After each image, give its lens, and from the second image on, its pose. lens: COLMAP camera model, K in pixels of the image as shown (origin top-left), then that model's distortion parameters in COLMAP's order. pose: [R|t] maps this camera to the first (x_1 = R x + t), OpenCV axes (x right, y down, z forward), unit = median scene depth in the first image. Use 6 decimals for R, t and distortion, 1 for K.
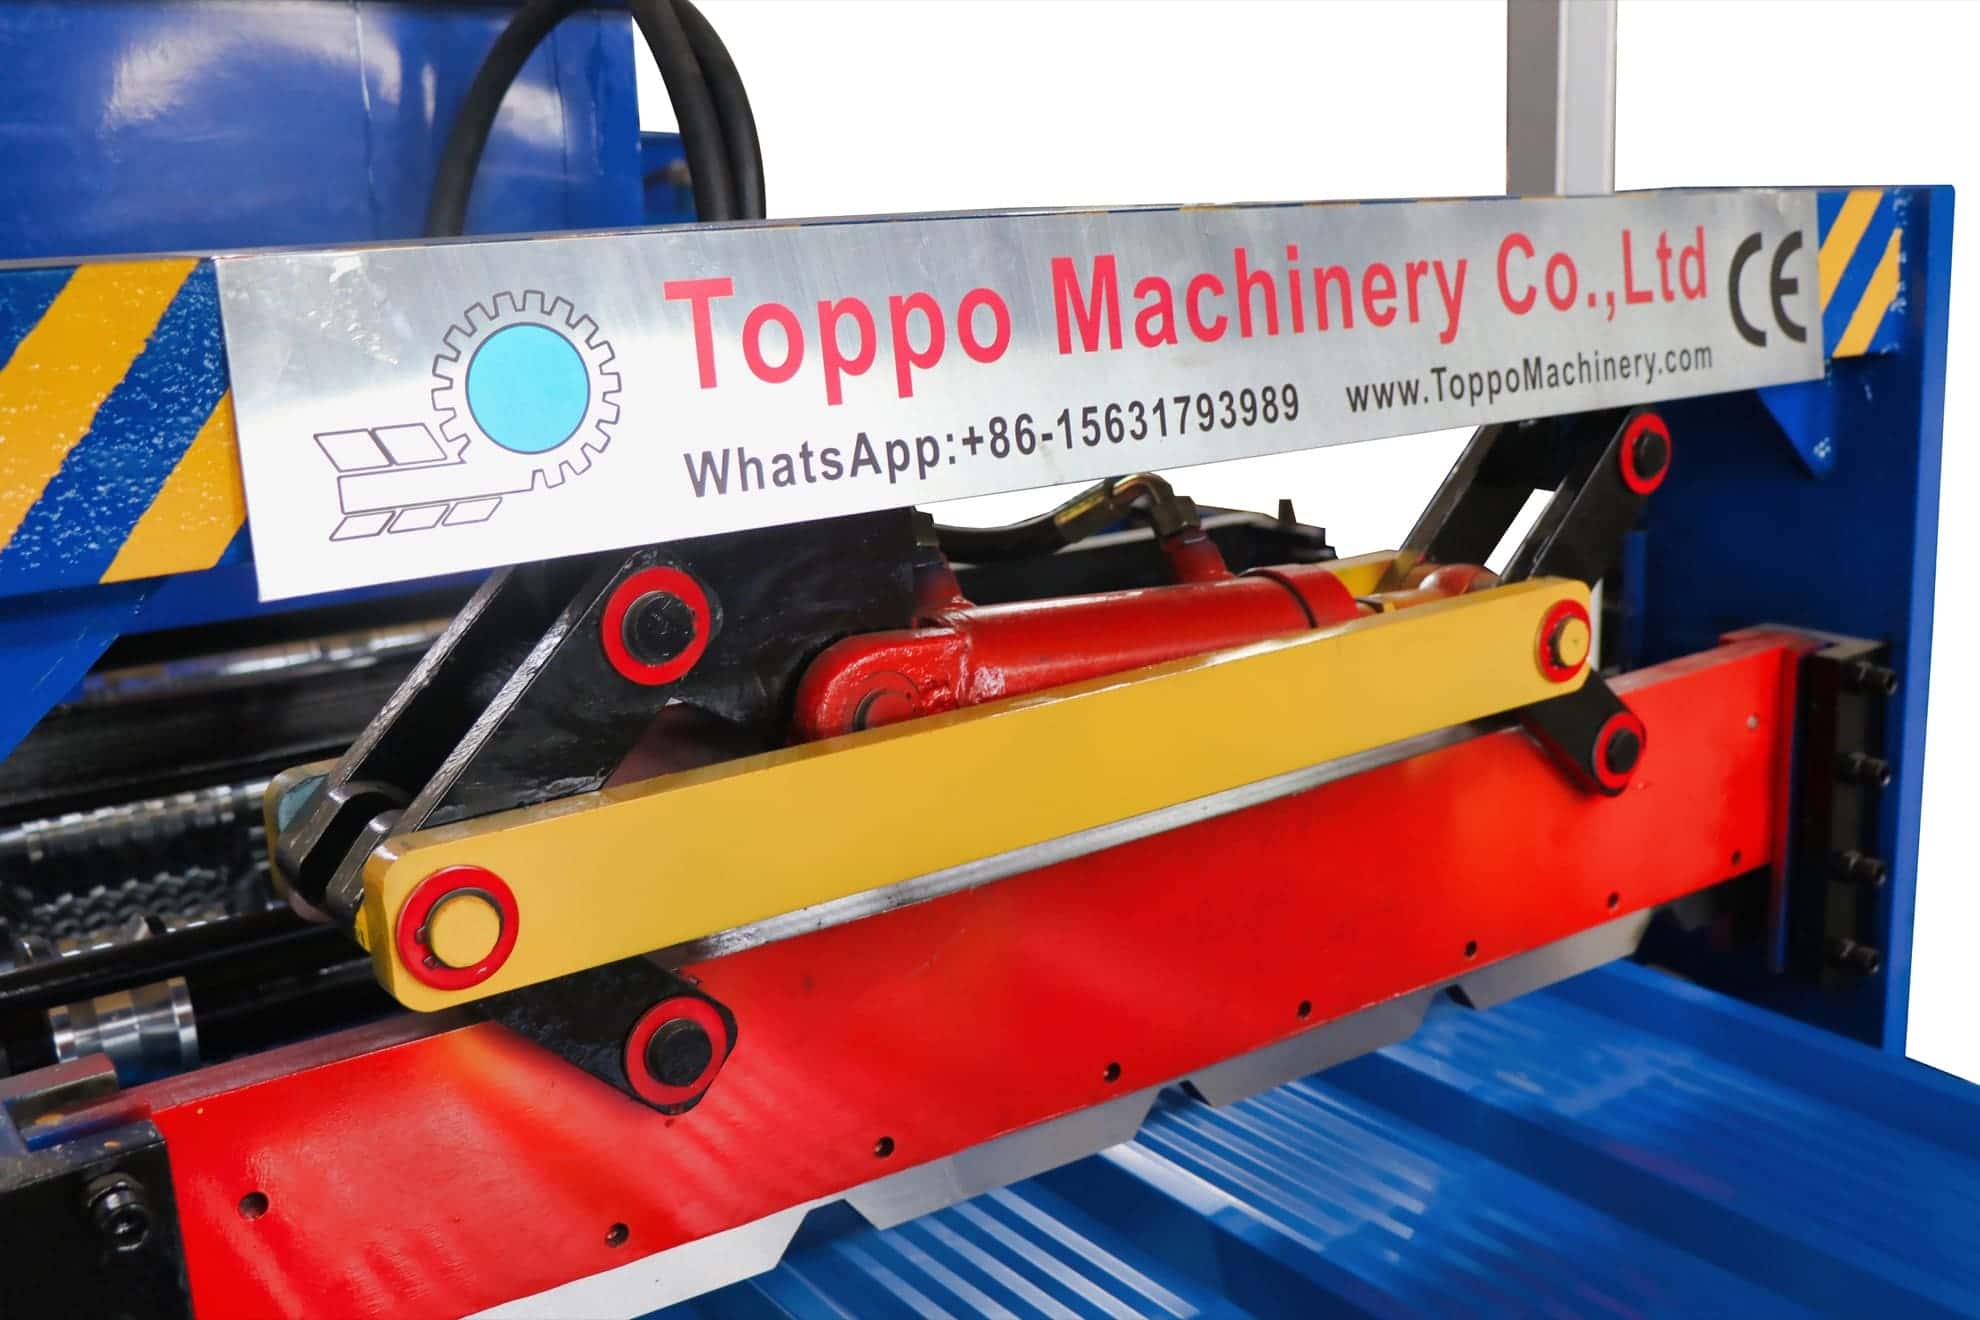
lens RADIAL K [[1963.4, 0, 990.0], [0, 1963.4, 660.0], [0, 0, 1]] dist [-0.088400, -0.002661]
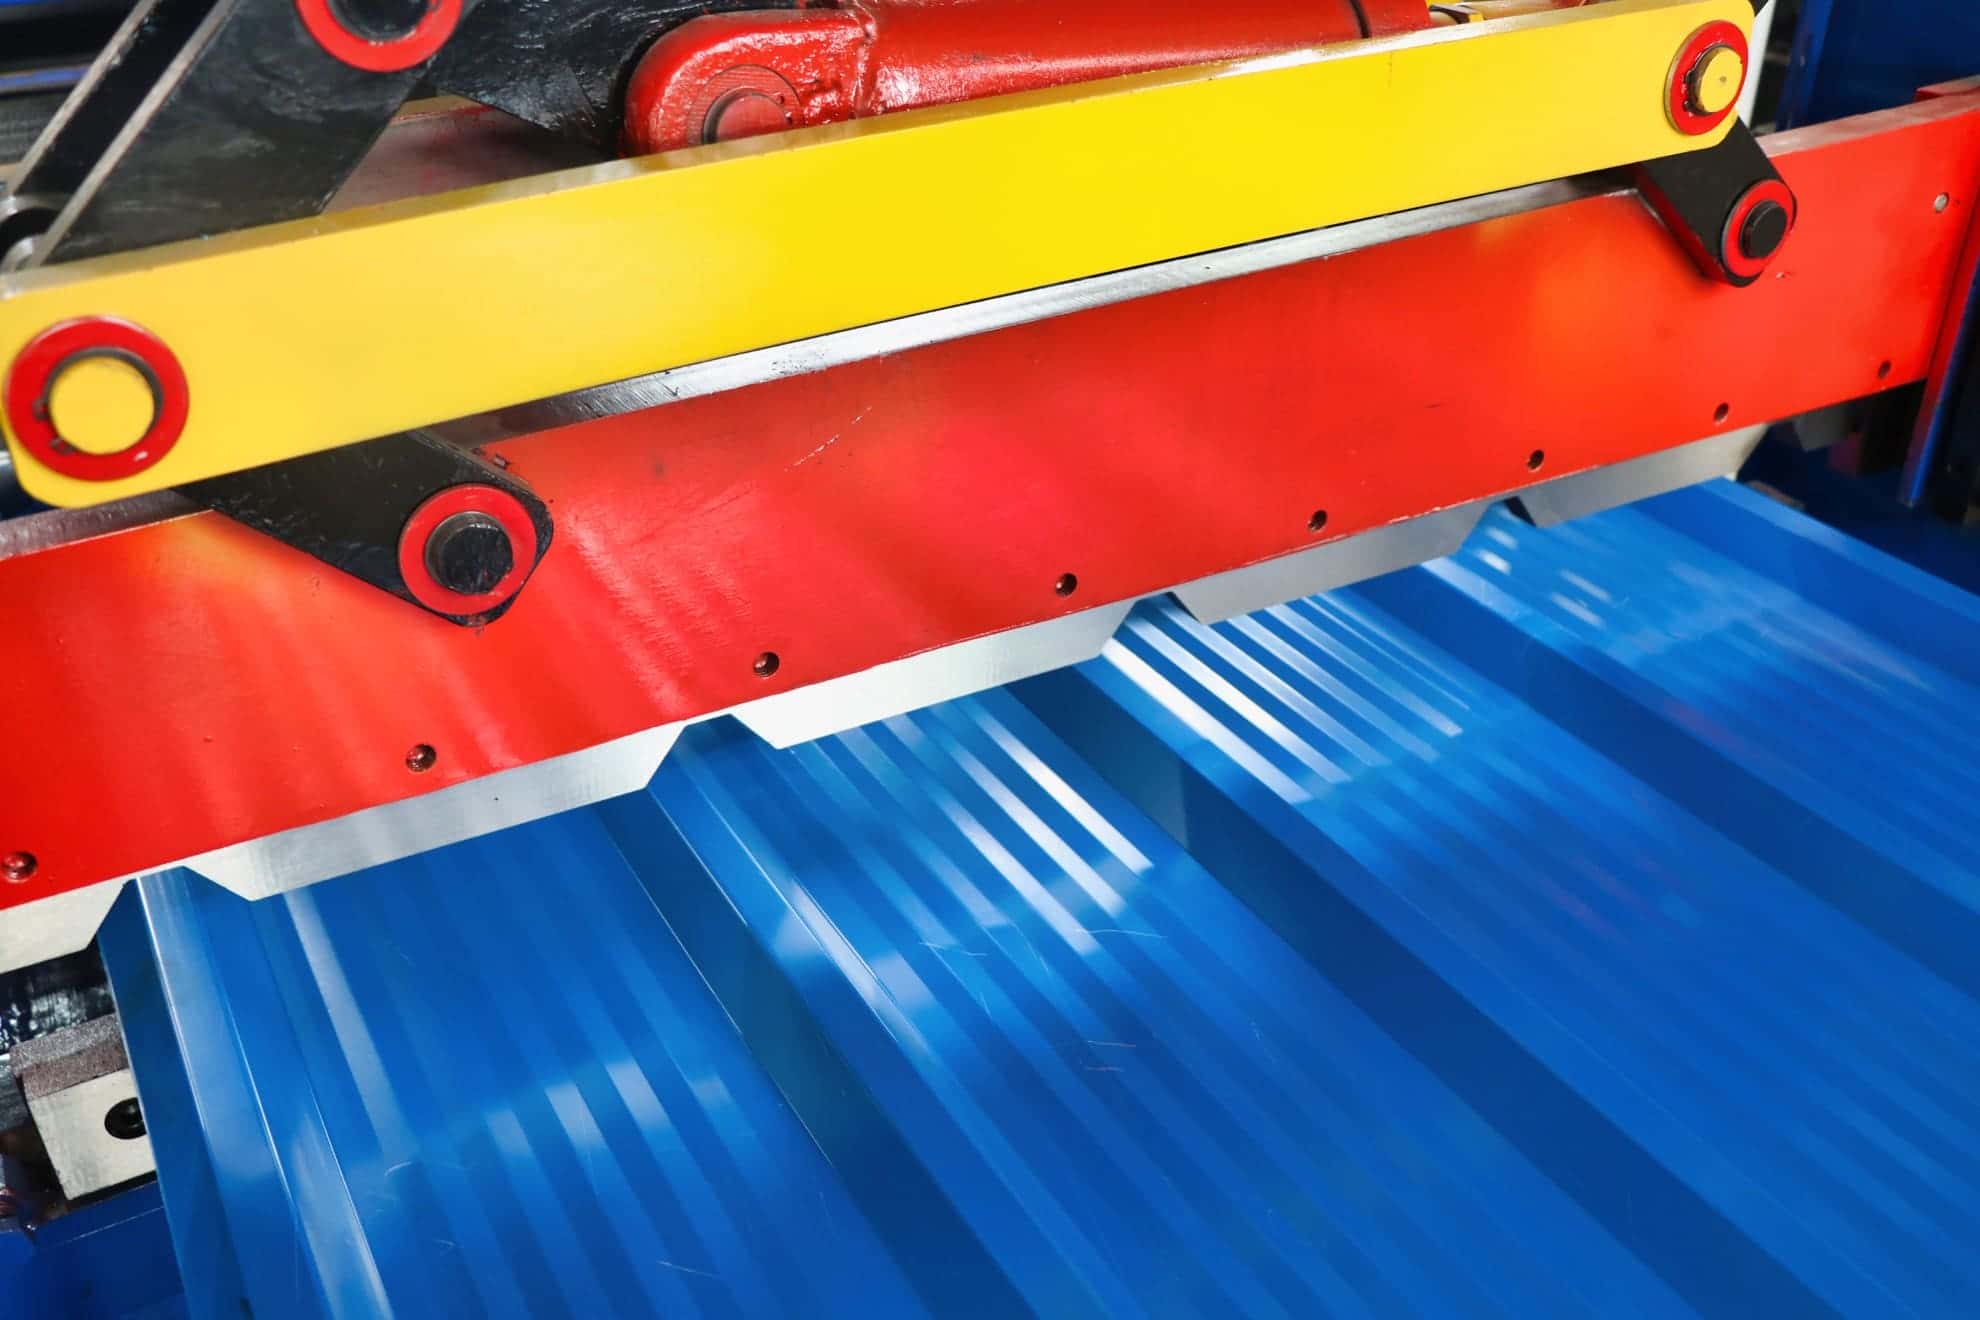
lens RADIAL K [[1767.5, 0, 990.0], [0, 1767.5, 660.0], [0, 0, 1]] dist [-0.131993, 0.148926]
pose [[0.993475, 0.077963, -0.083240, 0.089860], [-0.047494, 0.946383, 0.319536, 0.003402], [0.103689, -0.313498, 0.943911, 0.265290]]
